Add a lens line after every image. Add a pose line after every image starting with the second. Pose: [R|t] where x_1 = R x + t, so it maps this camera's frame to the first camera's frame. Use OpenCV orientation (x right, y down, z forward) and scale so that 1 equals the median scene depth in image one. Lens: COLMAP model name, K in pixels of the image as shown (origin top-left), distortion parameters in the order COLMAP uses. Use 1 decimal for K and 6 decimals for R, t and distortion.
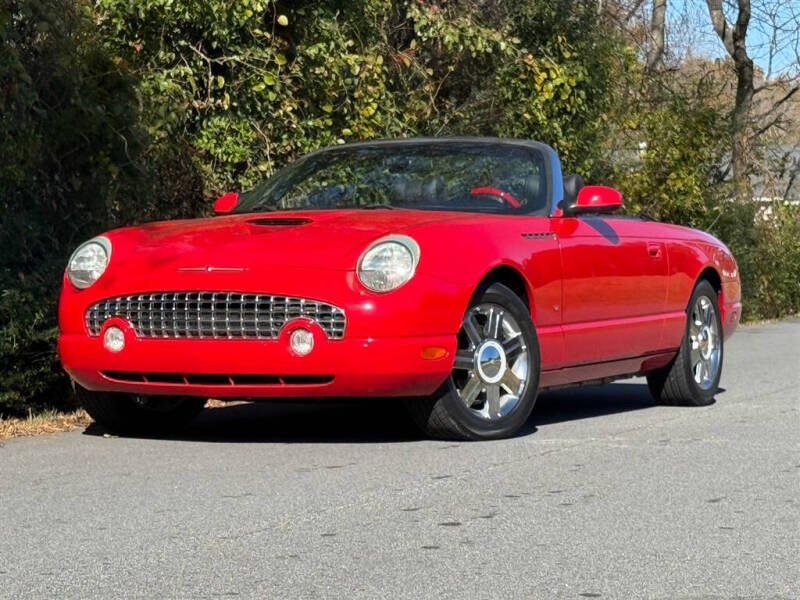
lens RADIAL K [[2188.1, 0, 400.0], [0, 2188.1, 300.0], [0, 0, 1]] dist [0.116151, 1.045284]
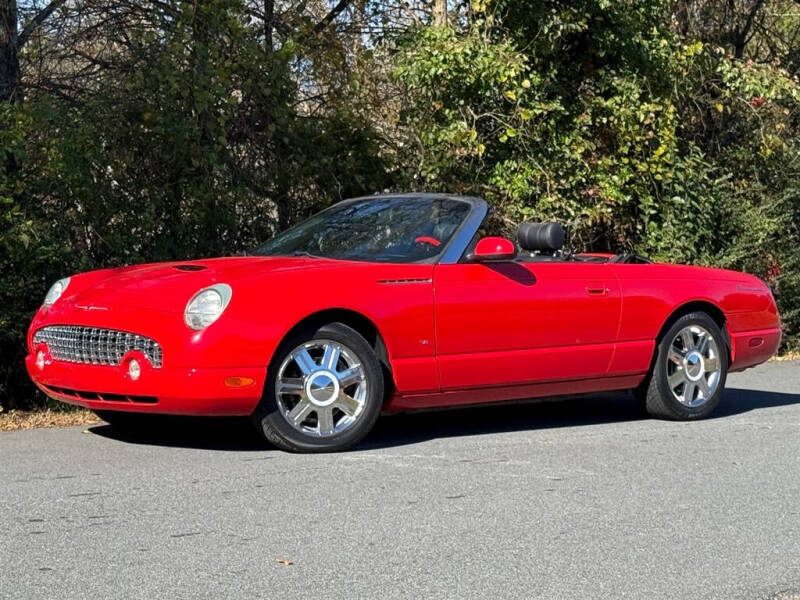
lens RADIAL K [[1669.2, 0, 400.0], [0, 1669.2, 300.0], [0, 0, 1]] dist [0.079786, -0.029397]
pose [[0.923584, 0.022228, -0.382751, 0.413453], [-0.015998, 0.999683, 0.019453, -0.037268], [0.383062, -0.011843, 0.923647, 0.161915]]
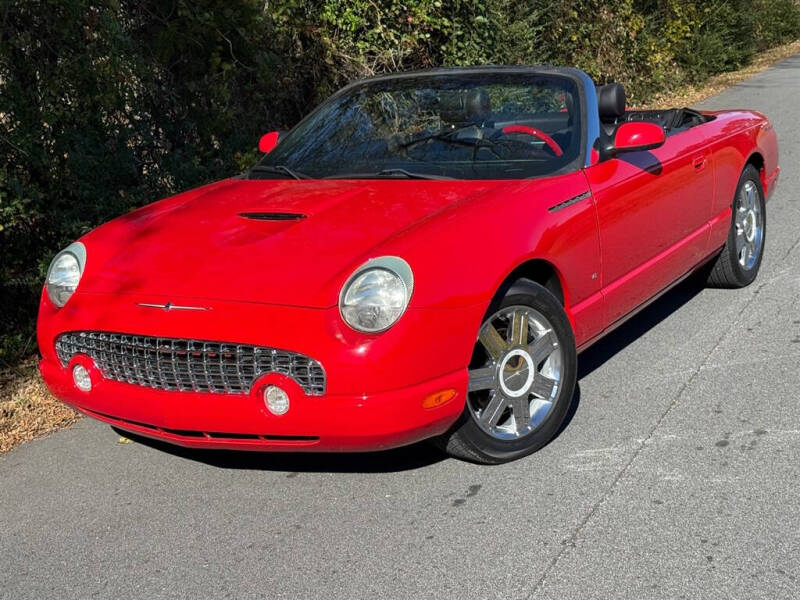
lens RADIAL K [[1193.3, 0, 401.8], [0, 1193.3, 300.3], [0, 0, 1]] dist [0.159391, 0.003400]
pose [[0.991628, -0.049157, -0.119403, 0.052390], [0.073702, 0.974748, 0.210794, -0.099063], [0.106026, -0.217830, 0.970211, 0.518262]]
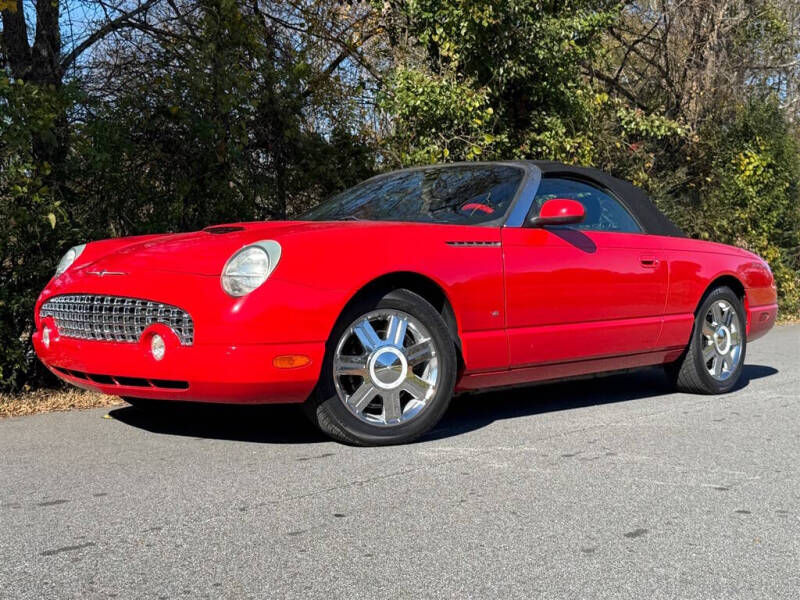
lens RADIAL K [[989.2, 0, 396.7], [0, 989.2, 298.5], [0, 0, 1]] dist [0.242548, -0.846554]
pose [[0.946604, 0.015782, -0.322011, 0.183230], [-0.012532, 0.999848, 0.012161, -0.008739], [0.322154, -0.007476, 0.946658, 0.547324]]
